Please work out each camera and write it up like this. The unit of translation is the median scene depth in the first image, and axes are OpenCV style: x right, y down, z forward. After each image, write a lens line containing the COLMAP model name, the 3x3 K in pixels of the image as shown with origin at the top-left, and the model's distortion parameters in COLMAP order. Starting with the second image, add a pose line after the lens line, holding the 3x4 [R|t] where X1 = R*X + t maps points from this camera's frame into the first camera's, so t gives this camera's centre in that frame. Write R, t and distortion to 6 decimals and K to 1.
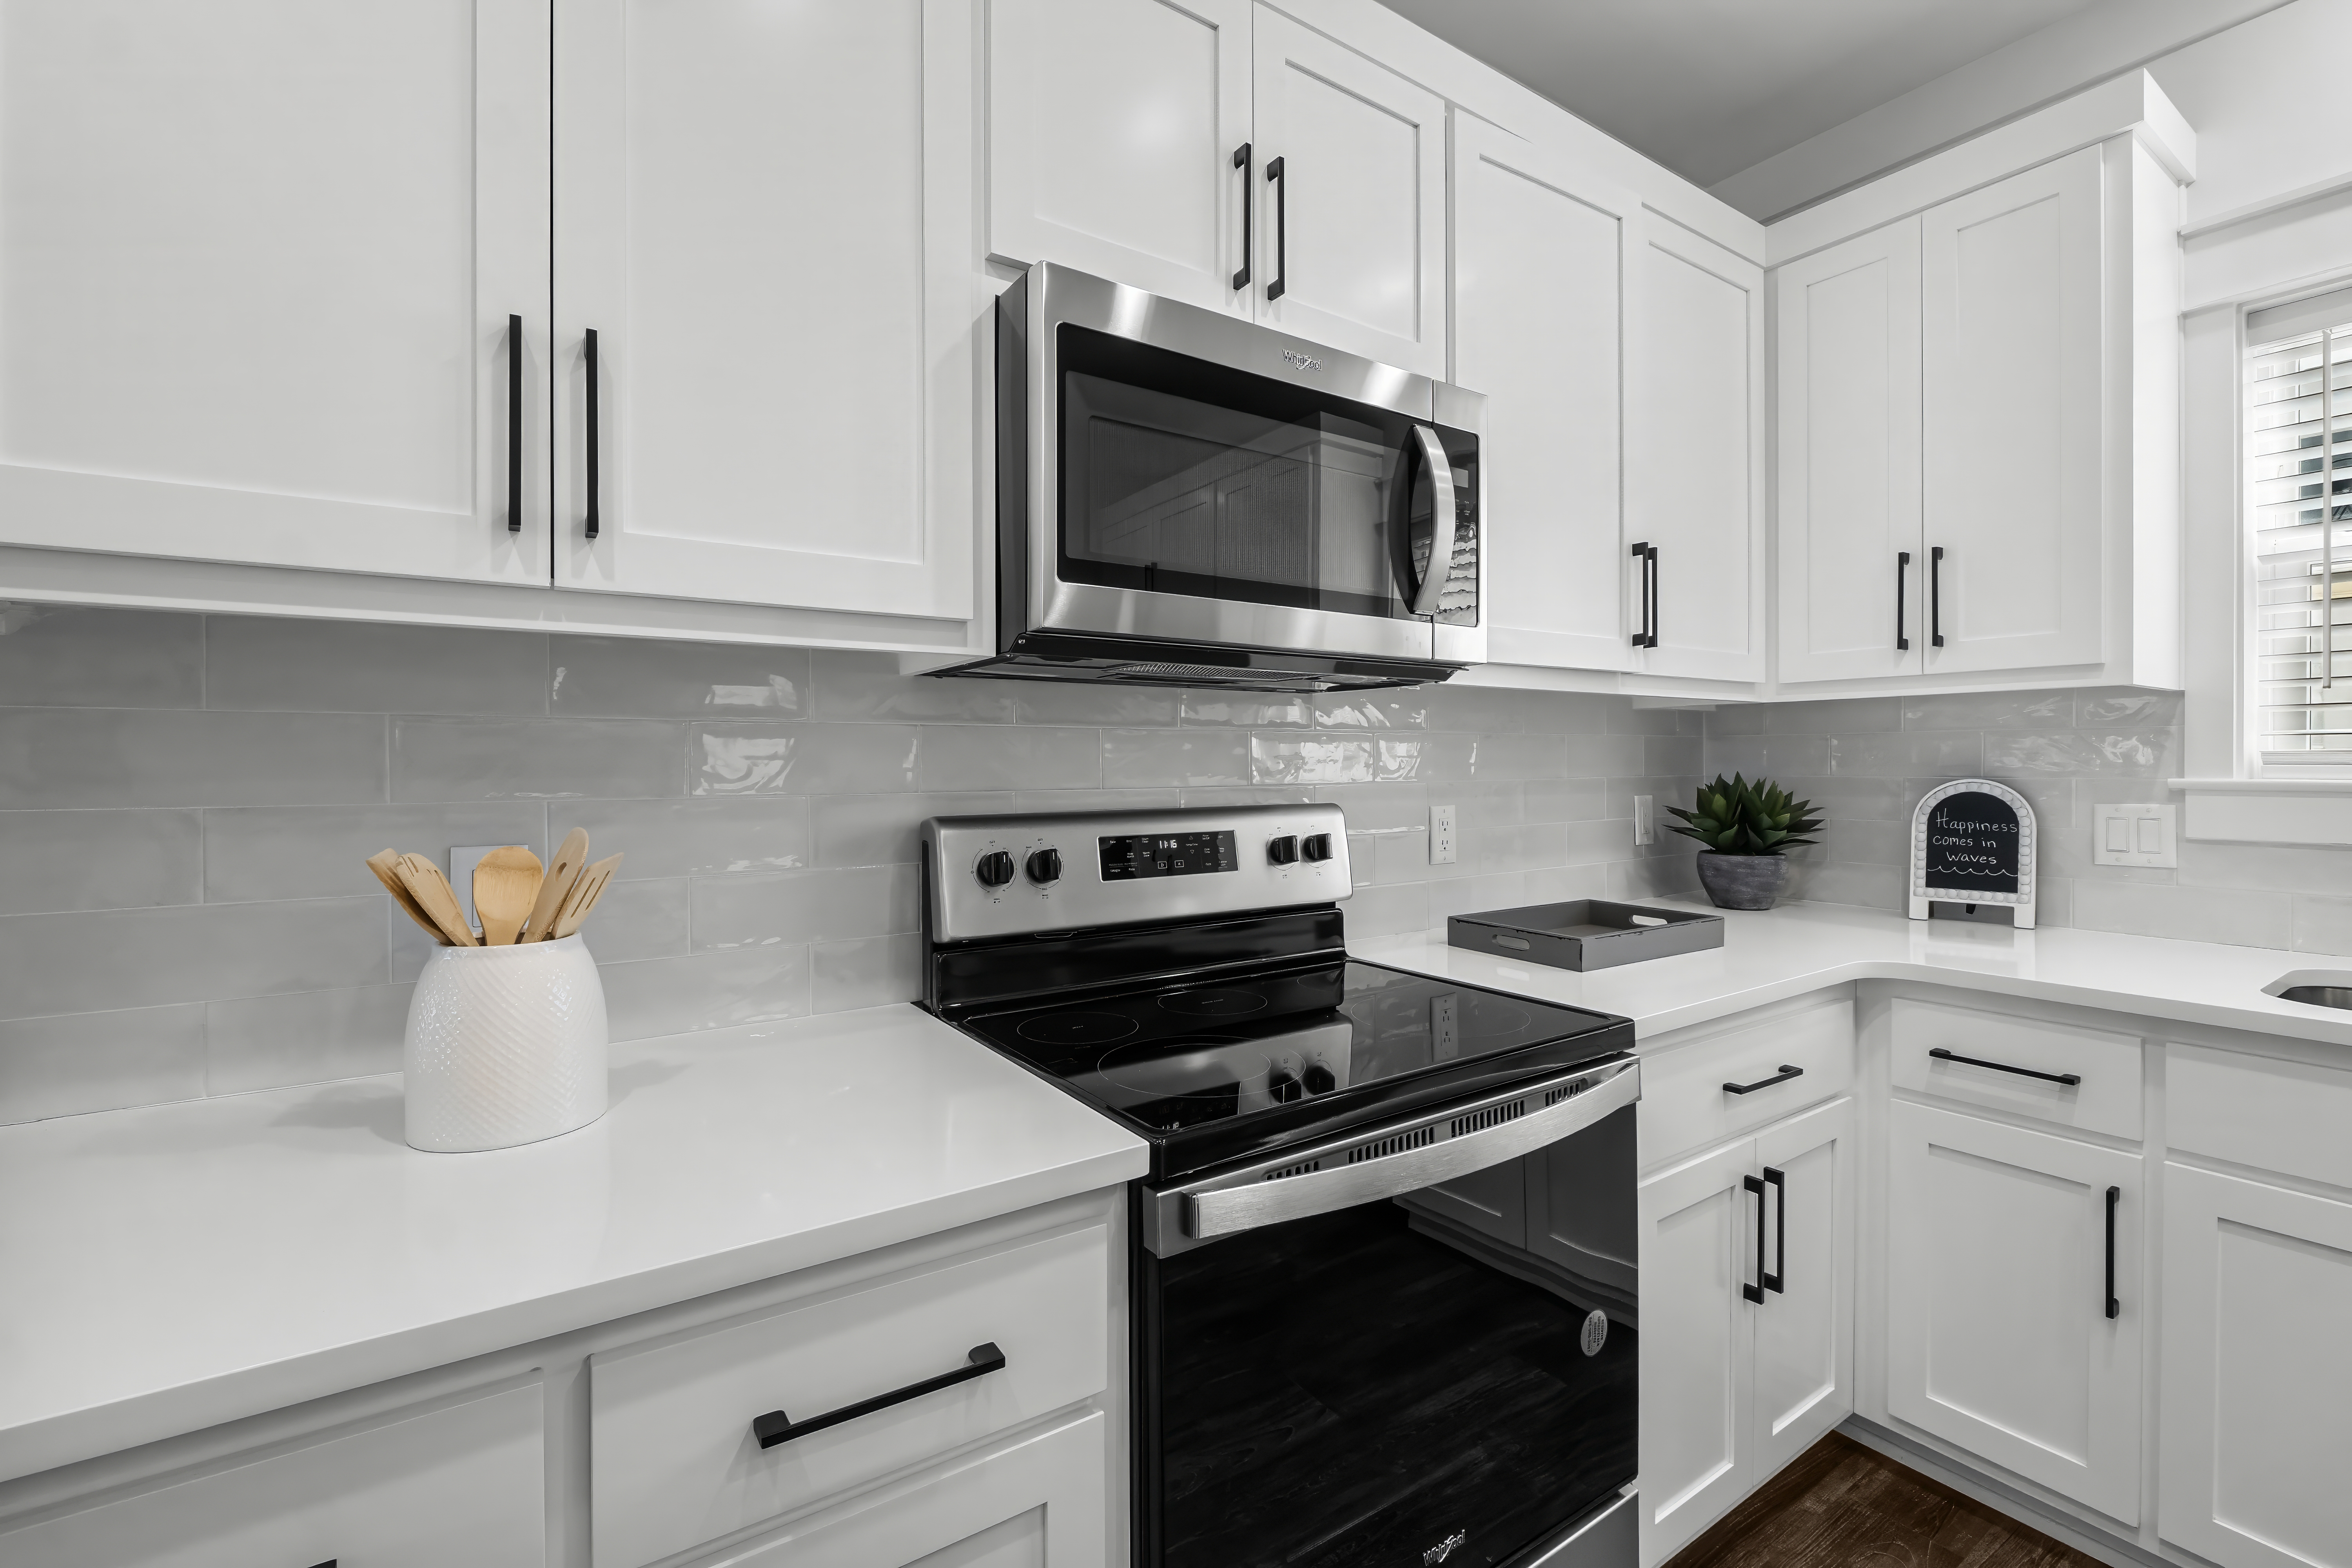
lens RADIAL K [[1018.1, 0, 1174.9], [0, 1018.1, 771.0], [0, 0, 1]] dist [-0.009709, 0.001173]
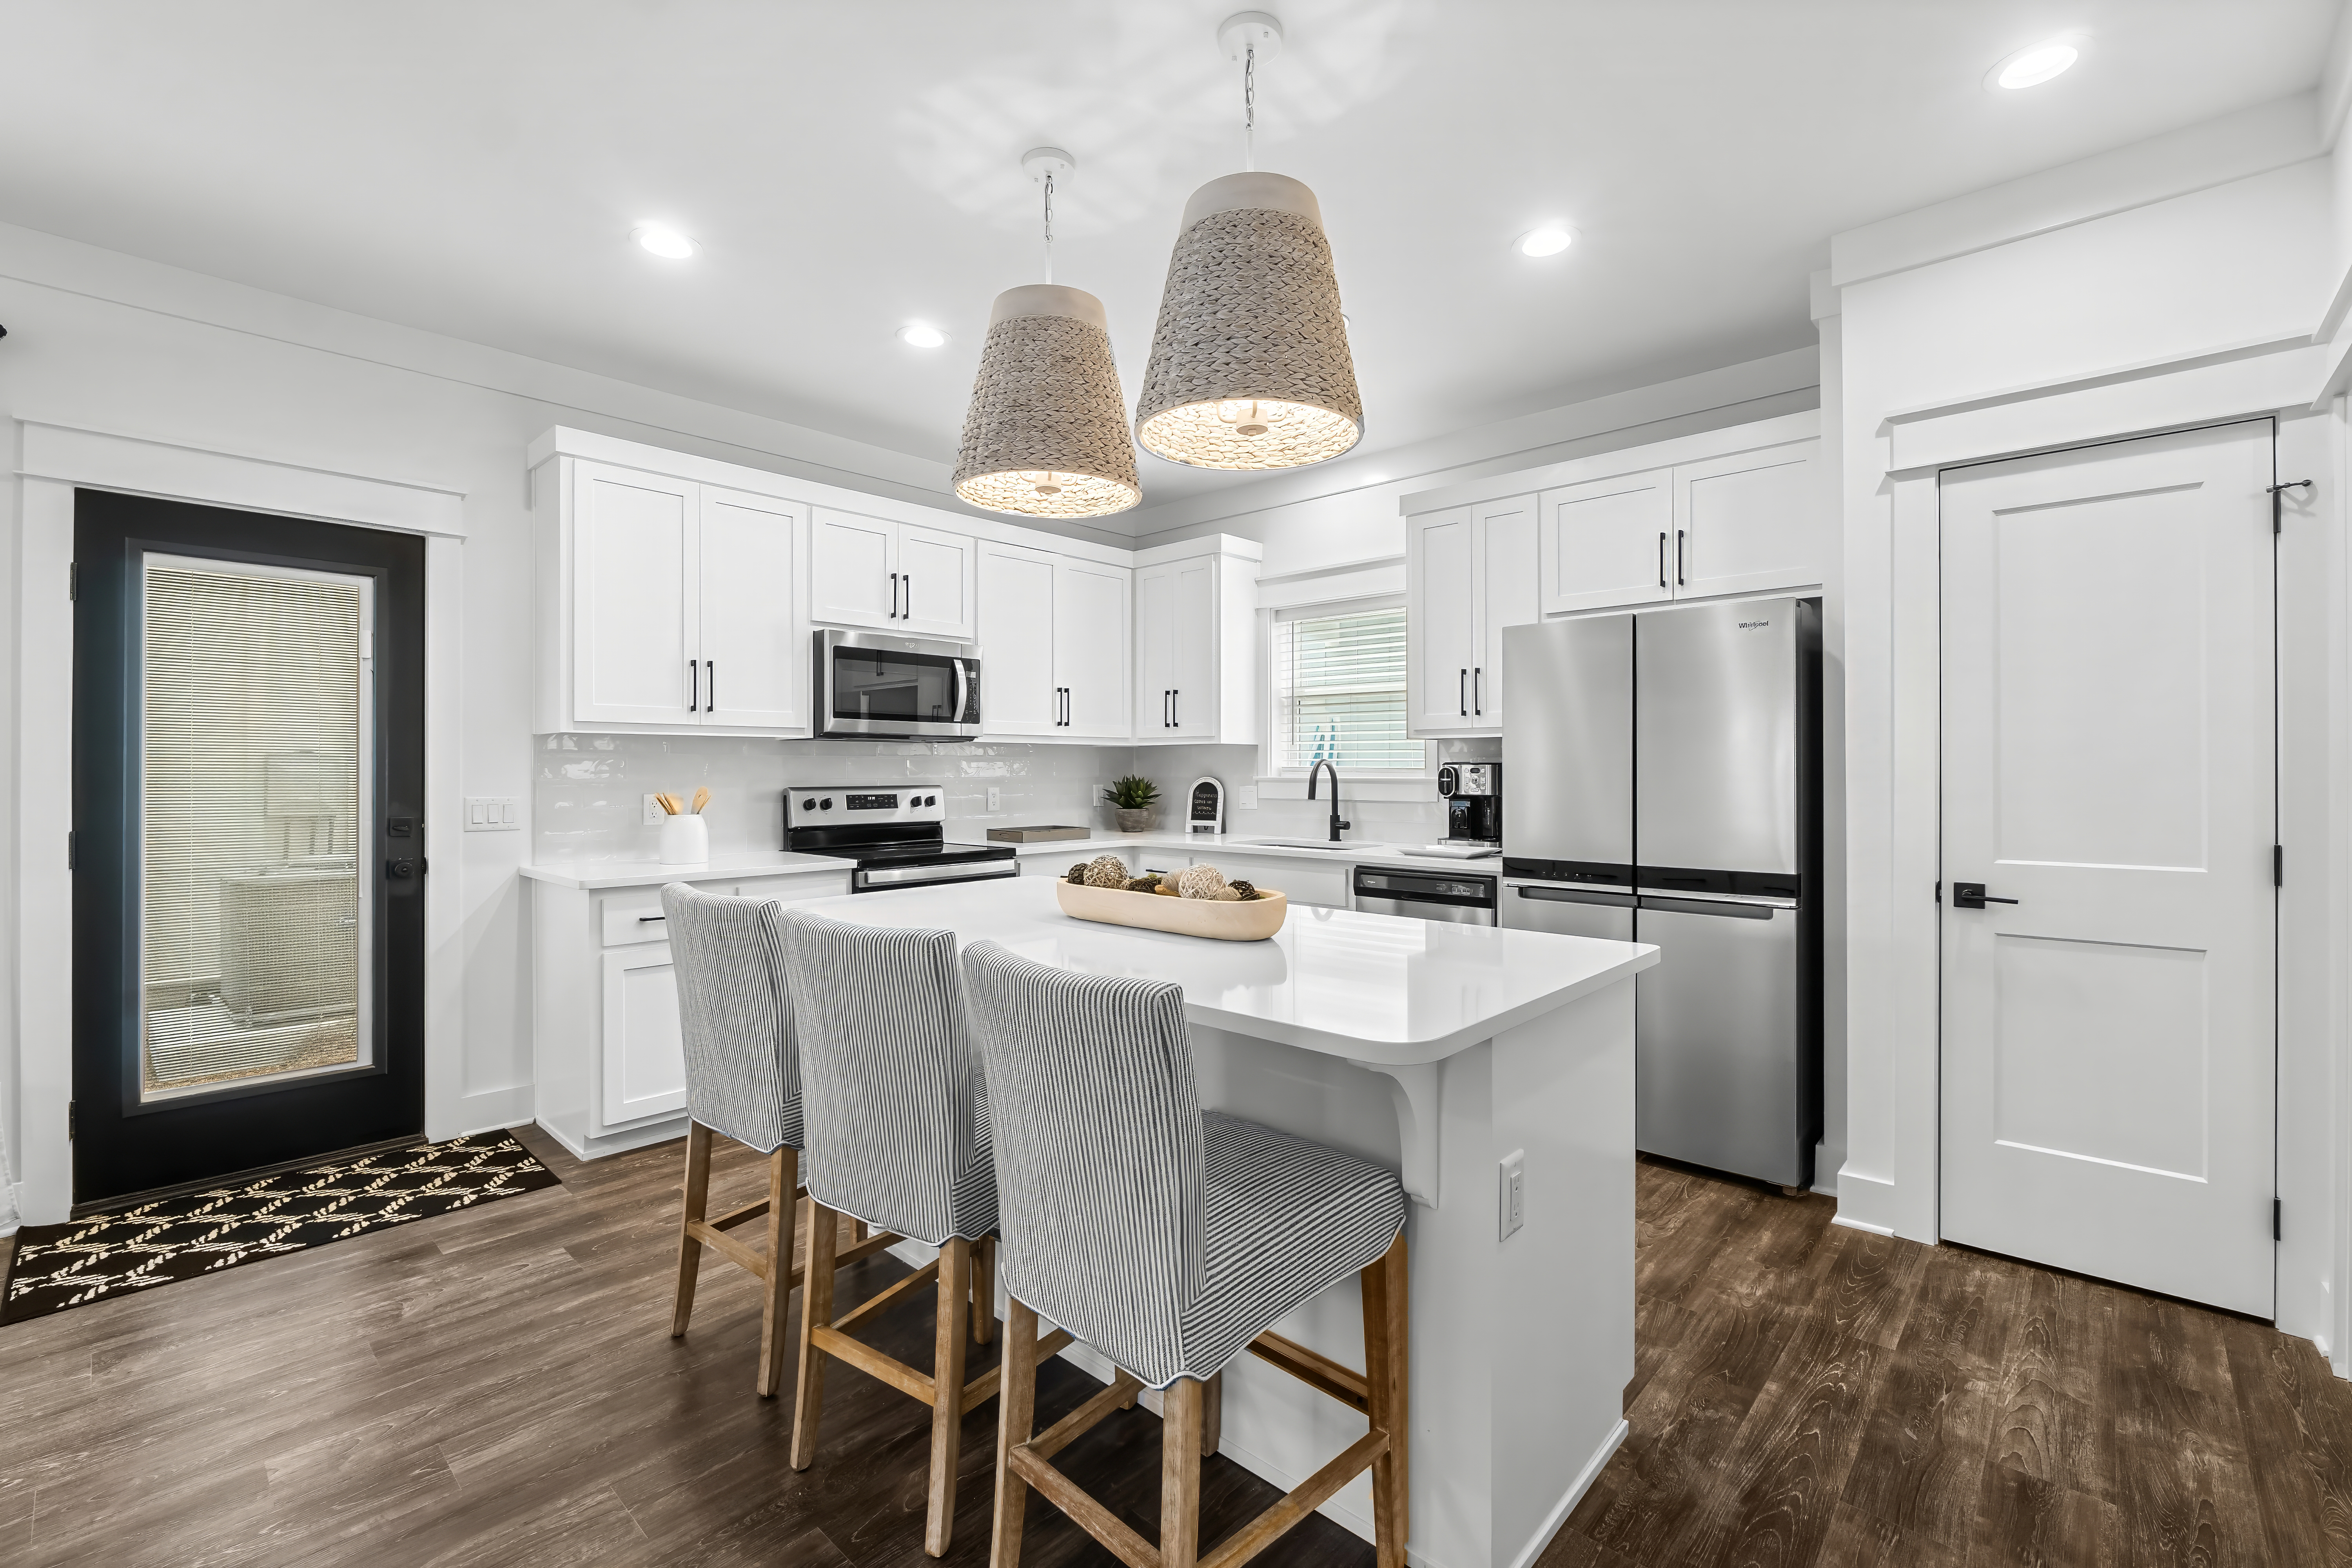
lens RADIAL K [[1018.1, 0, 1186.2], [0, 1018.1, 781.2], [0, 0, 1]] dist [-0.009709, 0.001173]
pose [[0.971538, 0.000803, 0.236880, 0.166460], [-0.001514, 0.999995, 0.002819, 0.014487], [-0.236877, -0.003098, 0.971535, -1.879205]]
